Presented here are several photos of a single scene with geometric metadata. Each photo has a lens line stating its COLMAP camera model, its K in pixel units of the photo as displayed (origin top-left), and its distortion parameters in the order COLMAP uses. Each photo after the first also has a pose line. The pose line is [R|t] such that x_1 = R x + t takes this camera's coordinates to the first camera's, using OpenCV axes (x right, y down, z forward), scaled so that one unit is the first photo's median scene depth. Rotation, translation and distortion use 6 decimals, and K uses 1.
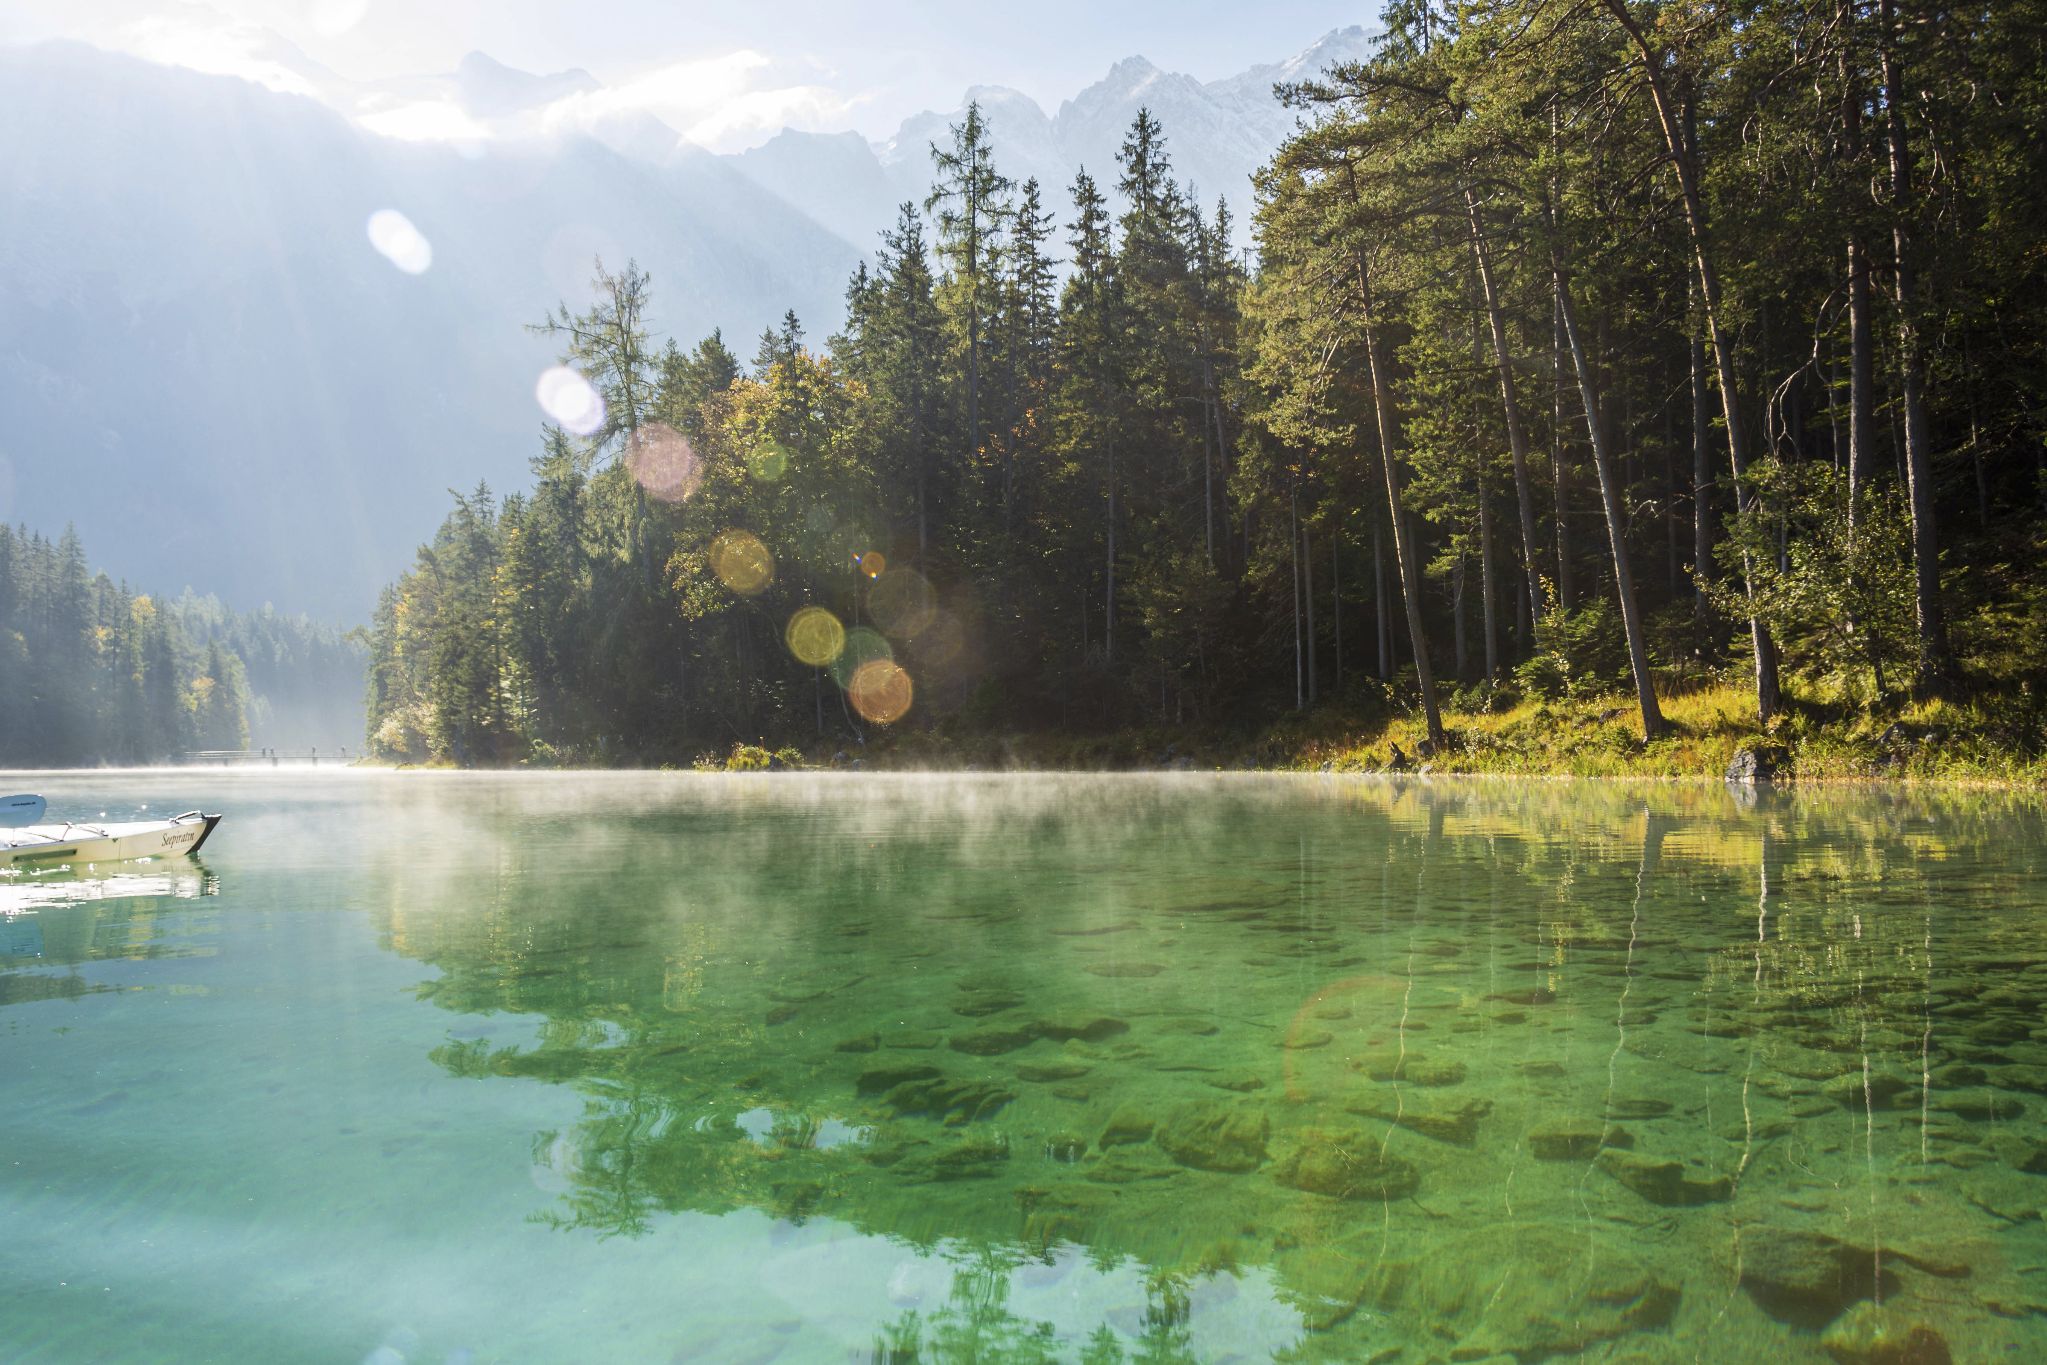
lens RADIAL K [[1601.0, 0, 1008.7], [0, 1601.0, 684.5], [0, 0, 1]] dist [0.006153, -0.004840]
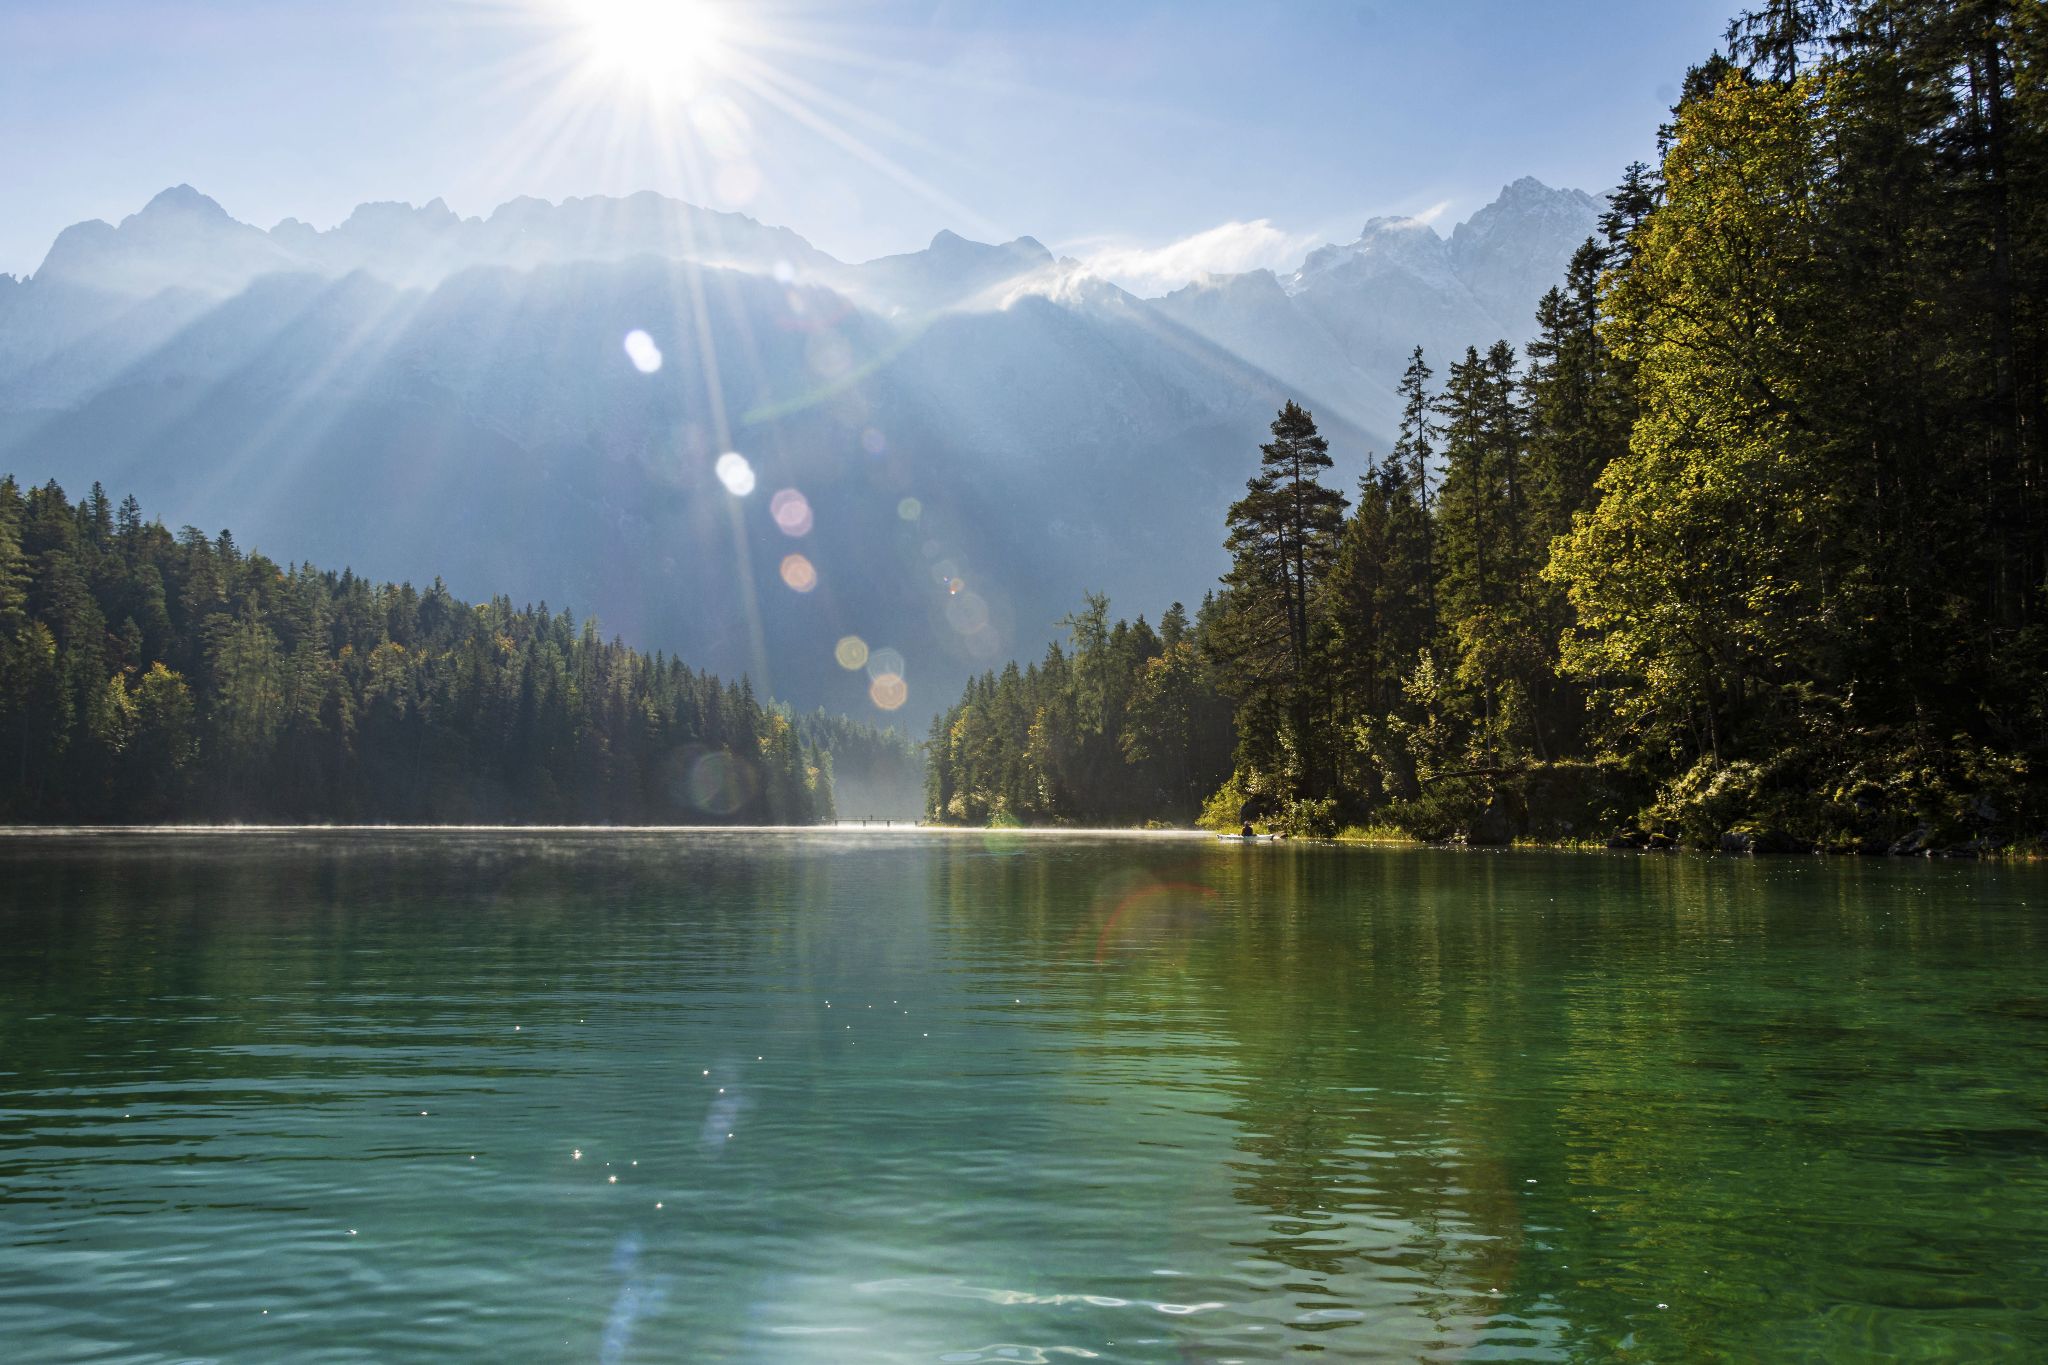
lens RADIAL K [[1537.1, 0, 1043.4], [0, 1537.1, 709.2], [0, 0, 1]] dist [-0.000050, 0.003611]
pose [[0.969951, -0.005753, -0.243233, 0.322642], [-0.001279, 0.999586, -0.028744, -0.083310], [0.243298, 0.028191, 0.969542, -1.731961]]
